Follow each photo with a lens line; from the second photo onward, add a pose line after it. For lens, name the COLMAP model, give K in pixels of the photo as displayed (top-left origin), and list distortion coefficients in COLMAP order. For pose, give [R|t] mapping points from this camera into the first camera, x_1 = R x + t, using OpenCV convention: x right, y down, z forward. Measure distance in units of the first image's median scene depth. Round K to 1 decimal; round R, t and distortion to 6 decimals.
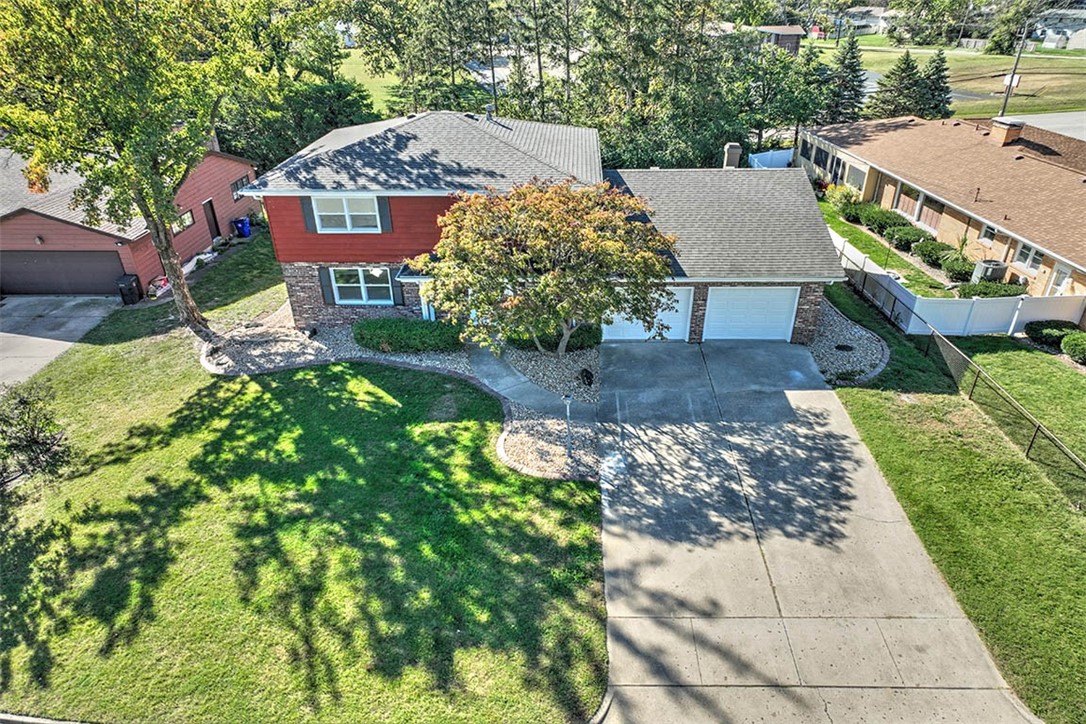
lens RADIAL K [[758.7, 0, 543.4], [0, 758.7, 342.5], [0, 0, 1]] dist [0.002900, 0.010006]
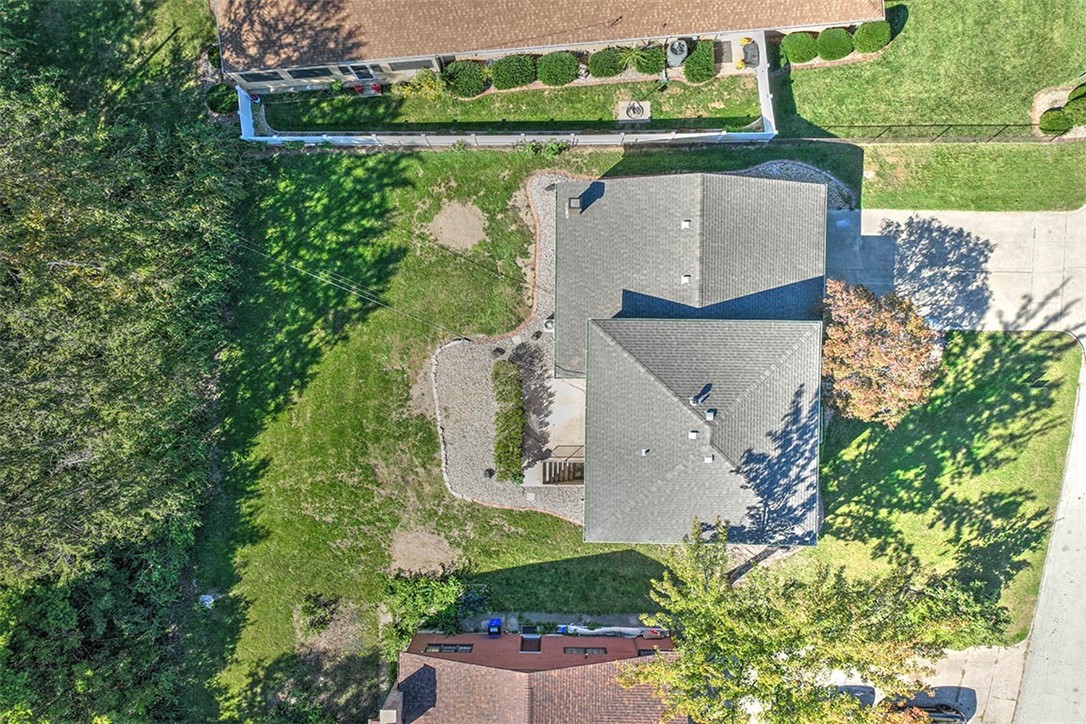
lens RADIAL K [[702.6, 0, 446.8], [0, 702.6, 359.6], [0, 0, 1]] dist [-0.000426, -0.001171]
pose [[-0.021486, -0.999682, -0.013197, 0.045094], [0.556239, -0.022922, 0.830706, -2.221582], [-0.830744, 0.010508, 0.556555, 0.955368]]
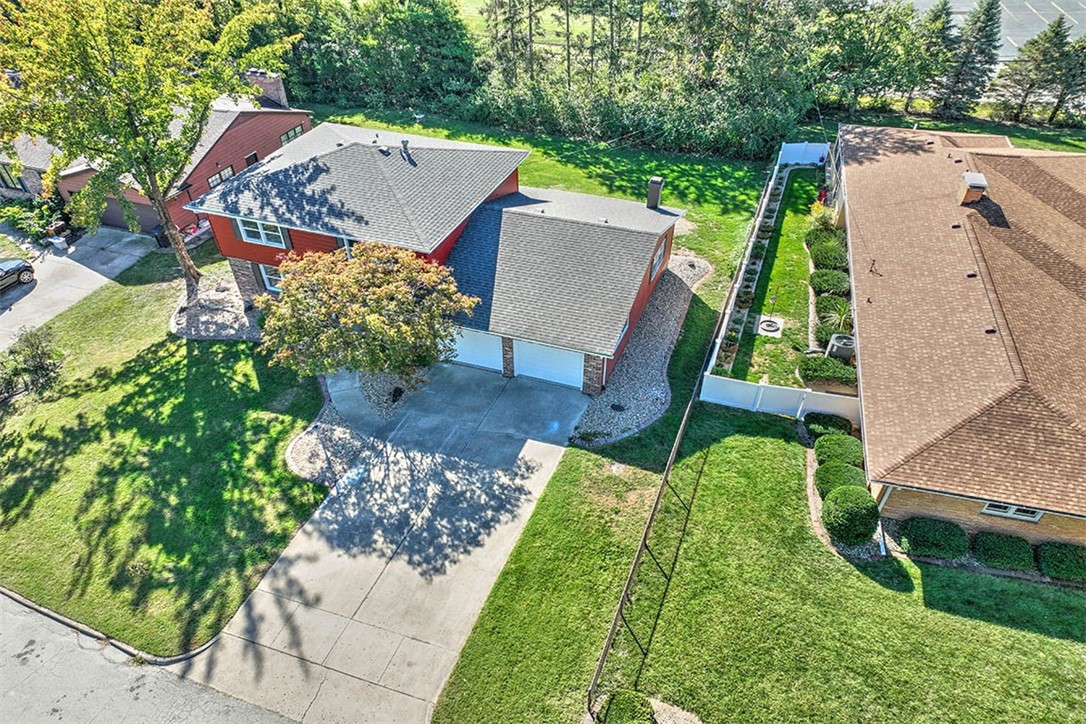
lens RADIAL K [[742.0, 0, 538.6], [0, 742.0, 362.0], [0, 0, 1]] dist [-0.008608, 0.003434]
pose [[0.956899, 0.193947, -0.216168, 0.623063], [-0.148317, 0.966296, 0.210415, -0.350329], [0.249691, -0.169284, 0.953413, -0.163664]]
